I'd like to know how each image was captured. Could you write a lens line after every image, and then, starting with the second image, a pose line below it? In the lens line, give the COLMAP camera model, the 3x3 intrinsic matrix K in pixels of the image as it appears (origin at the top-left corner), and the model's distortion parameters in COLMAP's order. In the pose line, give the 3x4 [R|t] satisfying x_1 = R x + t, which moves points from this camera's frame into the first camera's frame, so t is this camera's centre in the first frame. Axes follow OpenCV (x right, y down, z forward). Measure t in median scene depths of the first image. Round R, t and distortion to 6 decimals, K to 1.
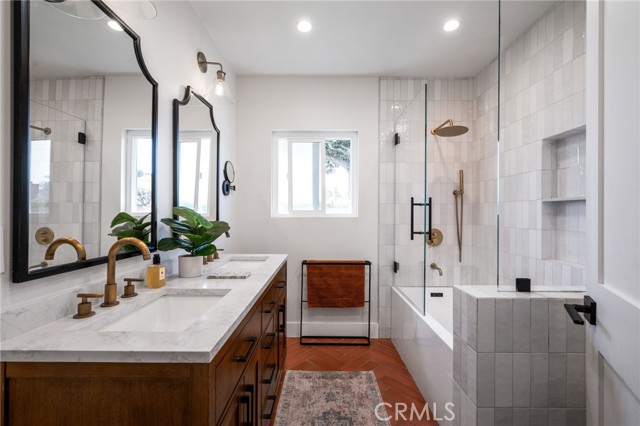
lens RADIAL K [[270.2, 0, 317.4], [0, 270.2, 211.4], [0, 0, 1]] dist [-0.004974, -0.000266]
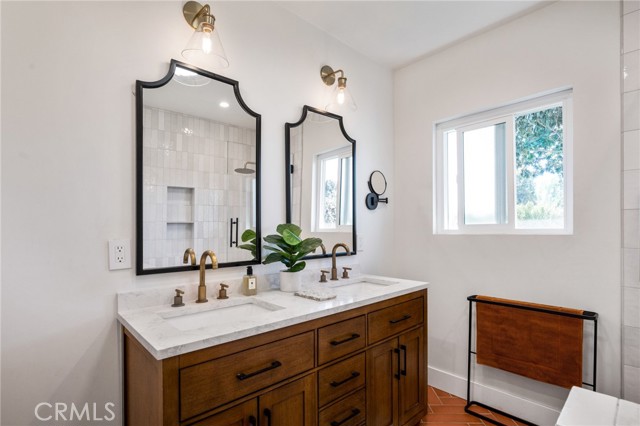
lens RADIAL K [[307.7, 0, 315.0], [0, 307.7, 227.2], [0, 0, 1]] dist [-0.001117, -0.001022]
pose [[0.689139, -0.011057, -0.724545, 0.257676], [0.012619, 0.999915, -0.003257, 0.000468], [0.724519, -0.006898, 0.689220, 0.144877]]
